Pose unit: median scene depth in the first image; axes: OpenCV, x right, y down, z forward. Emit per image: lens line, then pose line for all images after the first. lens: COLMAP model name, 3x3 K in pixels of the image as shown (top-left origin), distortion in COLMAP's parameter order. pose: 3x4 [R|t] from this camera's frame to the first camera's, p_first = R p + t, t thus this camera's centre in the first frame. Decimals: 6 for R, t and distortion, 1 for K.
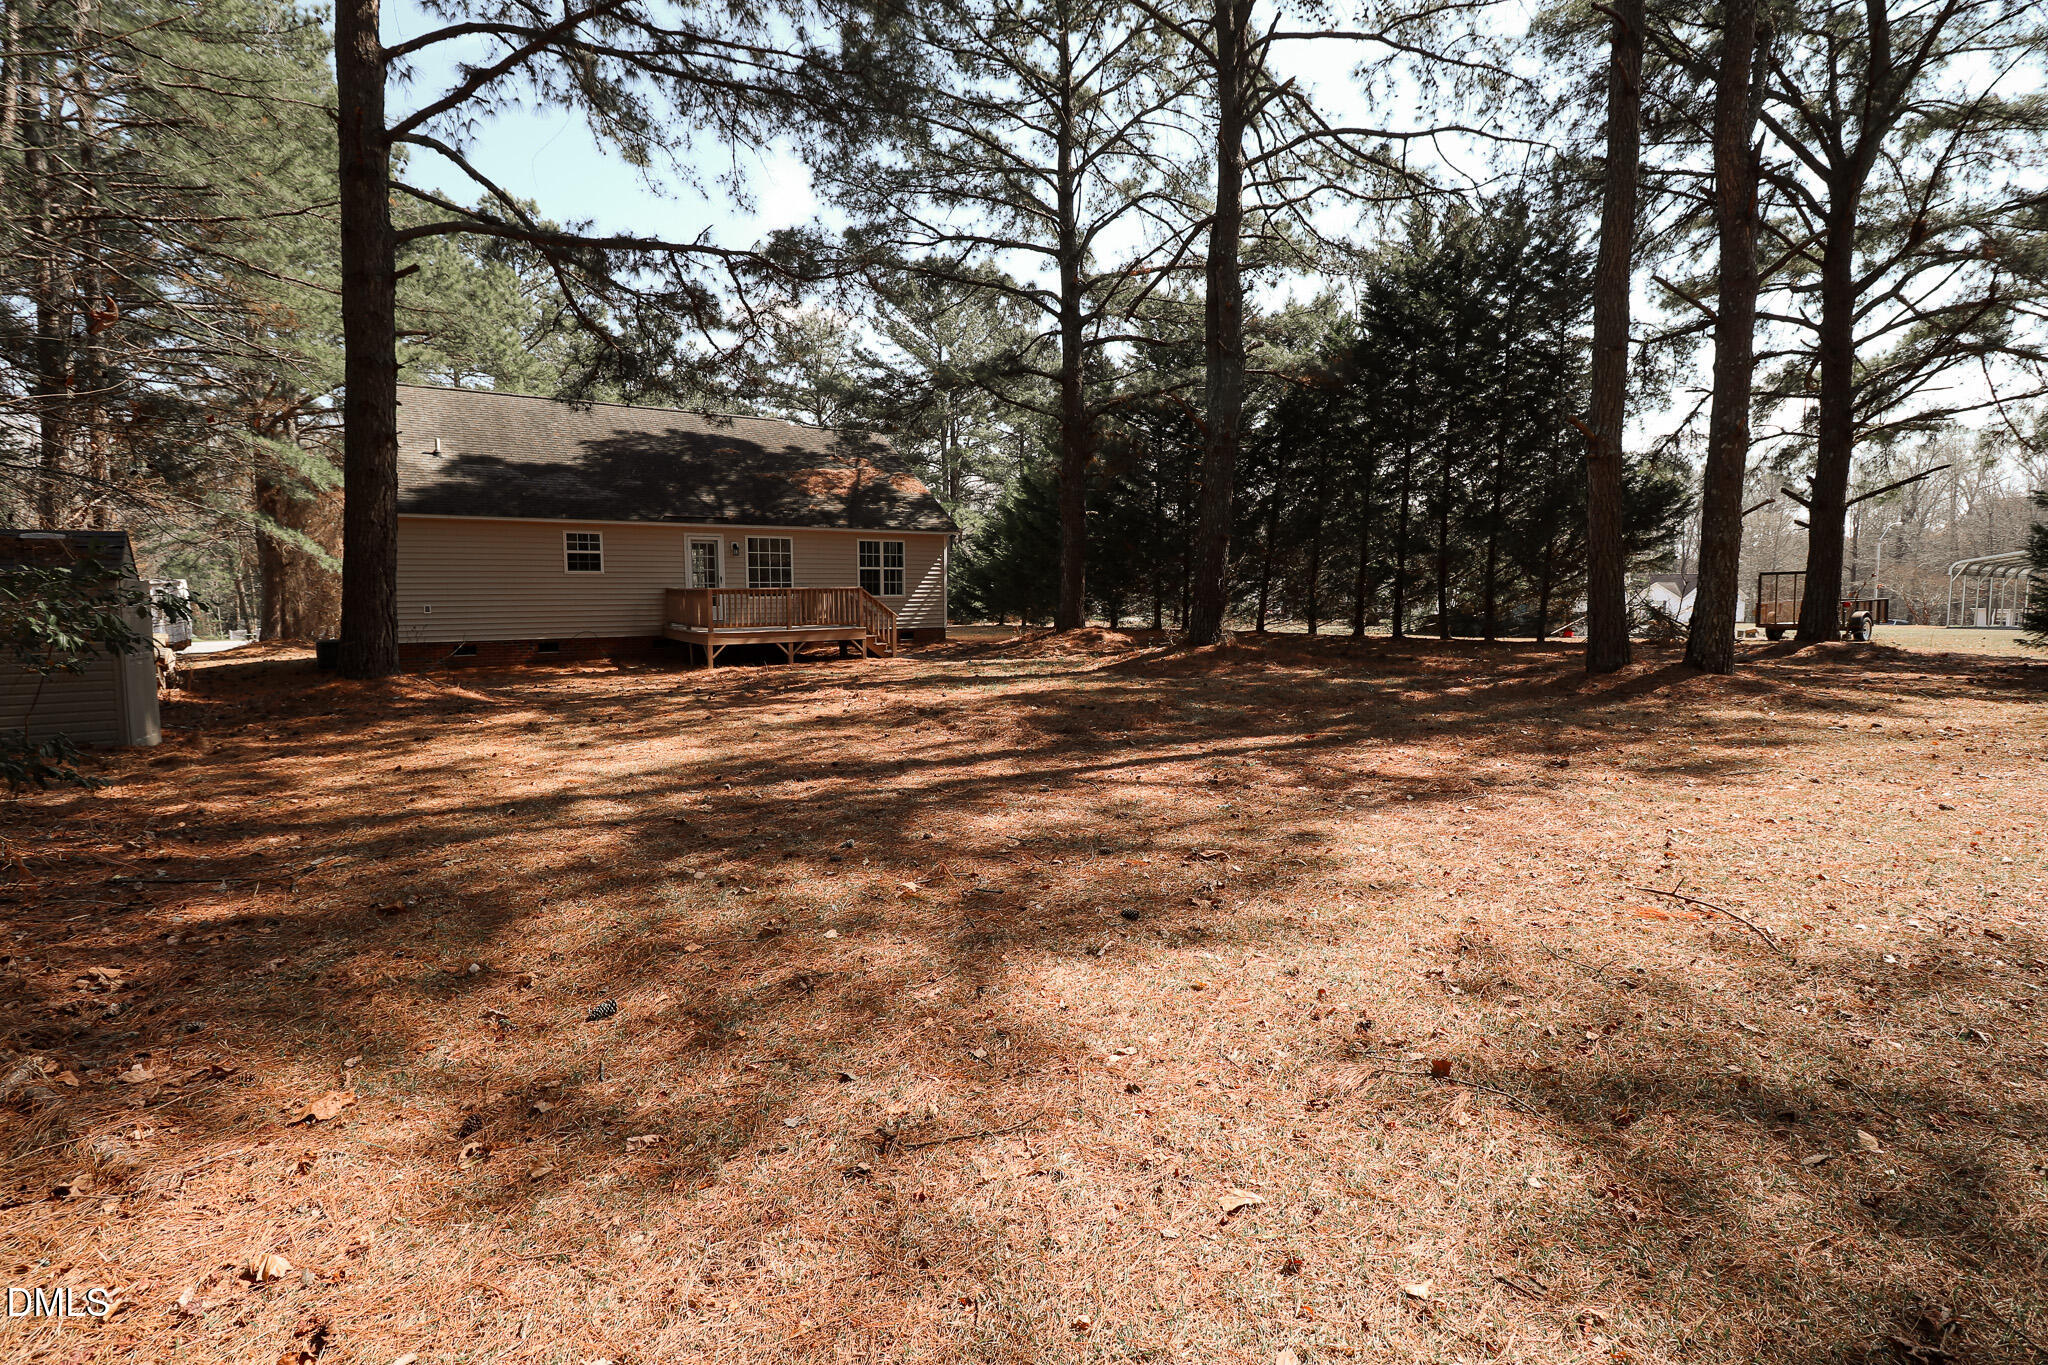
lens RADIAL K [[945.2, 0, 1019.3], [0, 945.2, 675.3], [0, 0, 1]] dist [-0.000495, -0.013828]
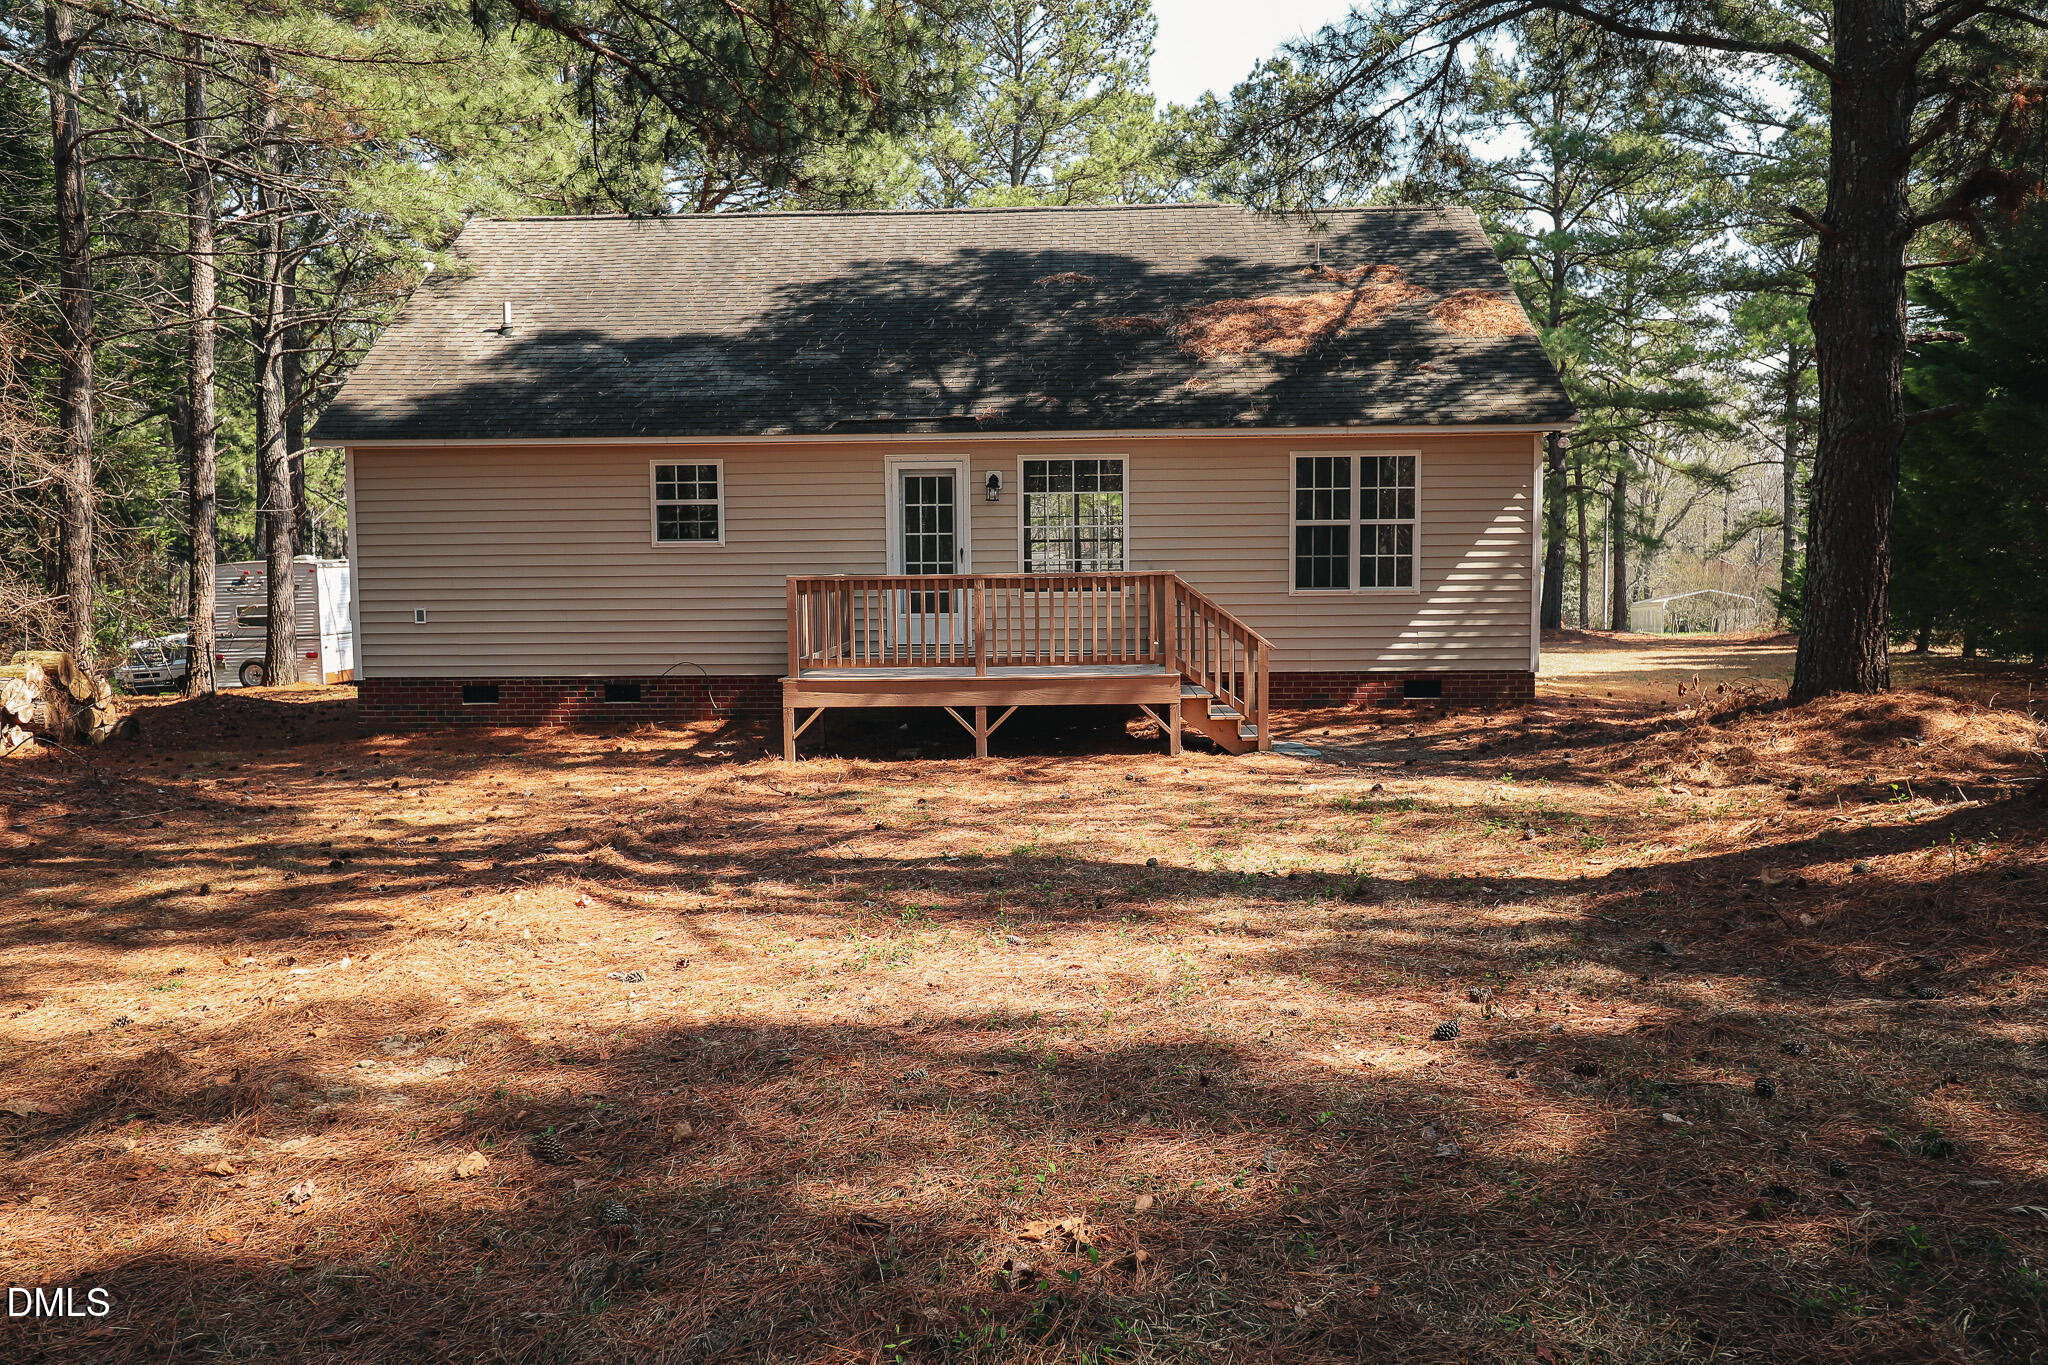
lens RADIAL K [[1594.8, 0, 1012.7], [0, 1594.8, 652.7], [0, 0, 1]] dist [0.009596, -0.030445]
pose [[0.801101, 0.026094, -0.597960, 0.166152], [-0.048002, 0.998632, -0.020731, -0.039432], [0.596602, 0.045311, 0.801257, 0.402083]]
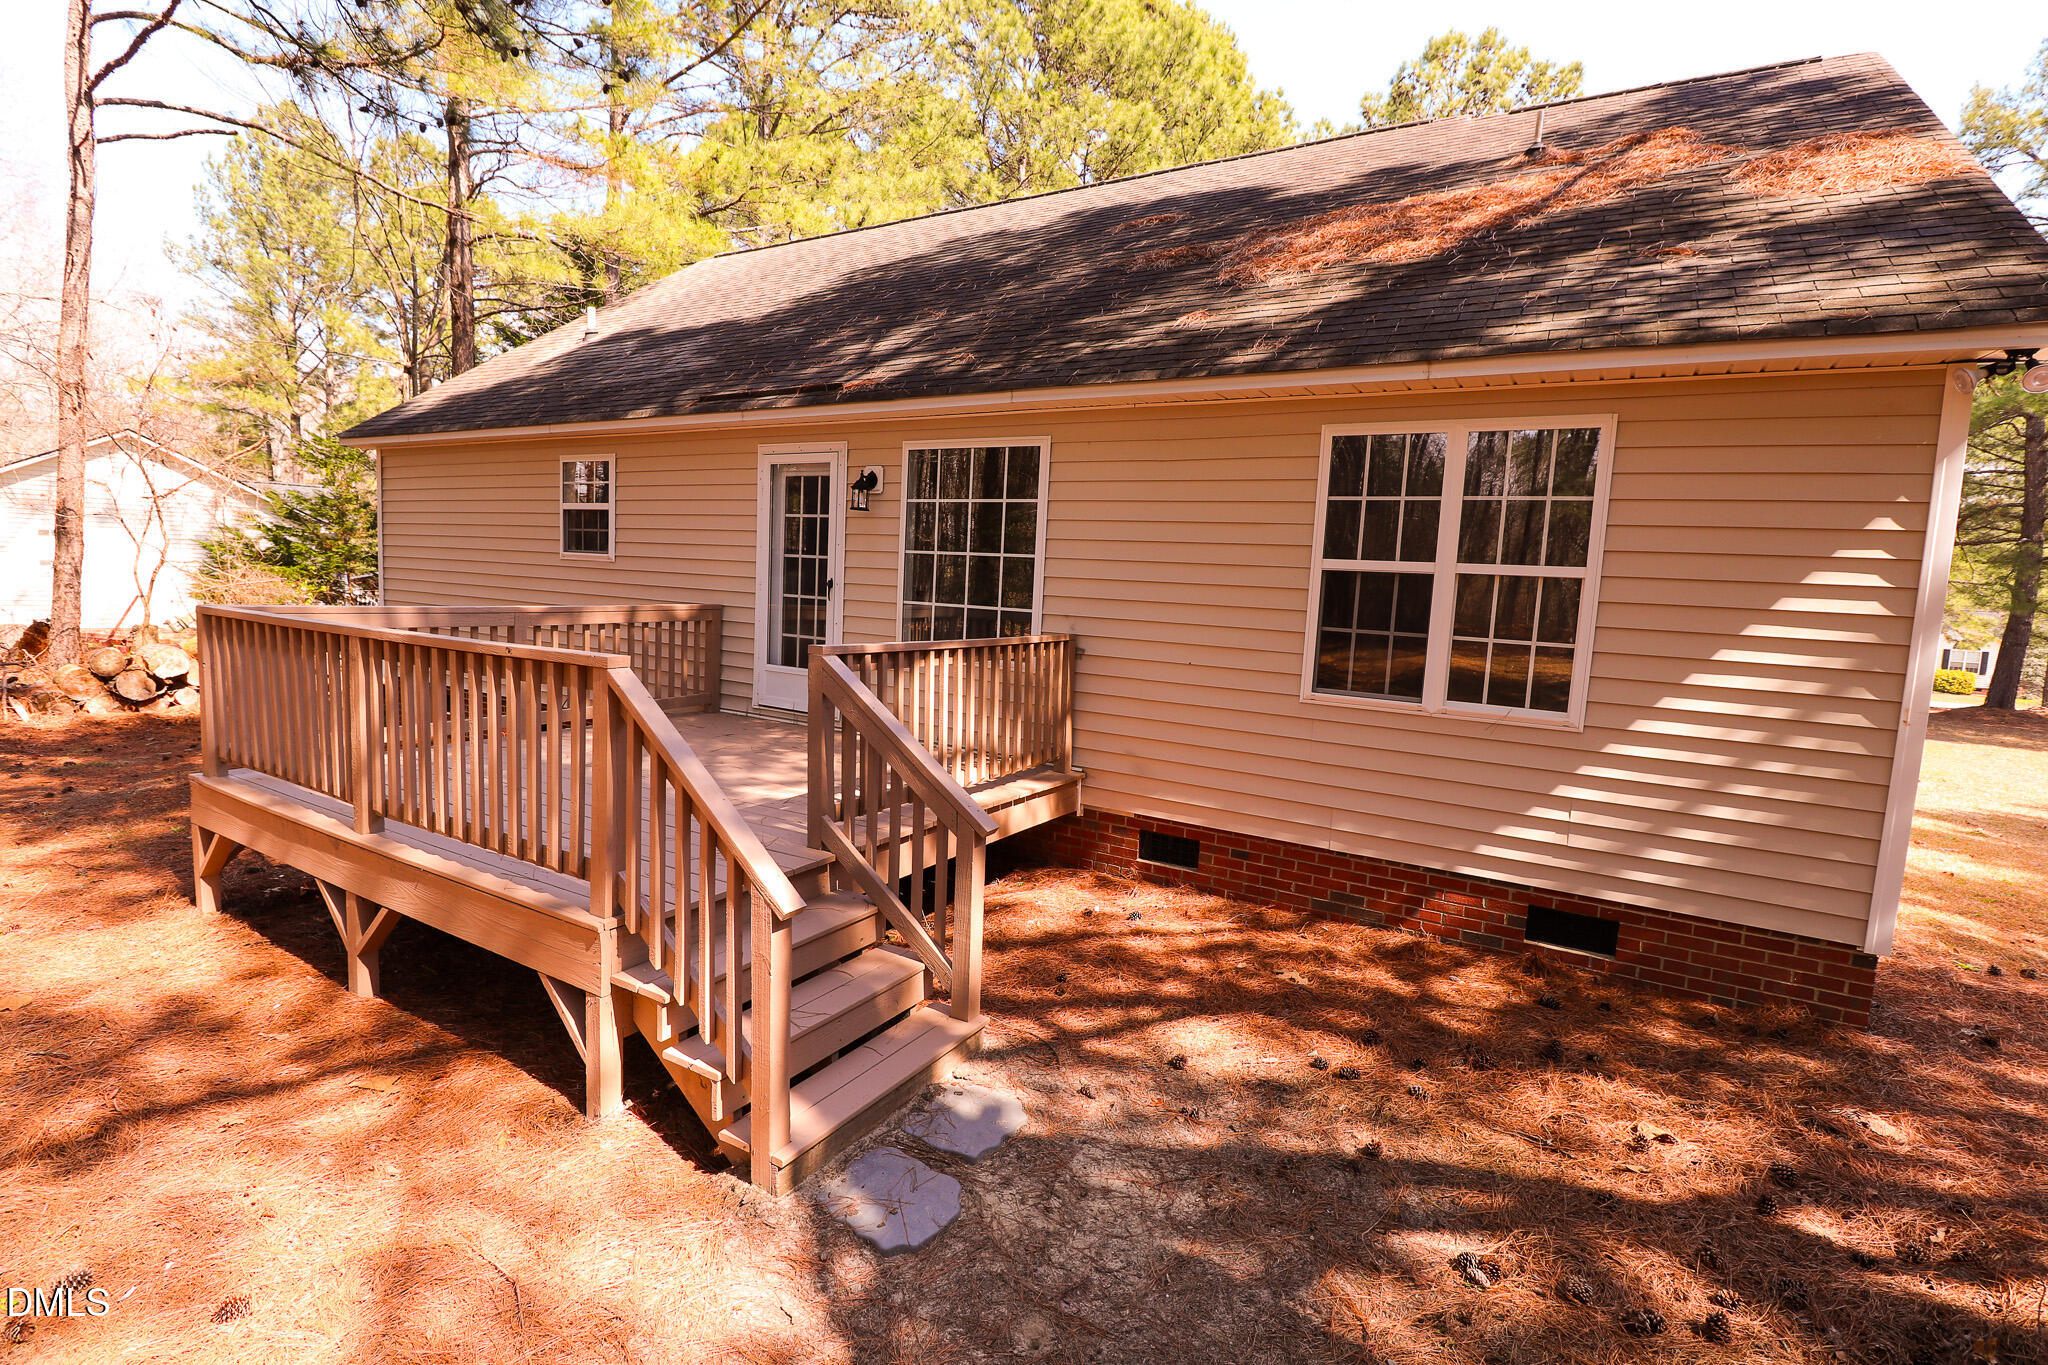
lens RADIAL K [[945.2, 0, 1019.3], [0, 945.2, 675.3], [0, 0, 1]] dist [-0.000495, -0.013828]
pose [[0.408759, 0.119784, -0.904747, -0.000016], [-0.130985, 0.988786, 0.071732, -0.103910], [0.903194, 0.089187, 0.419865, 0.930577]]
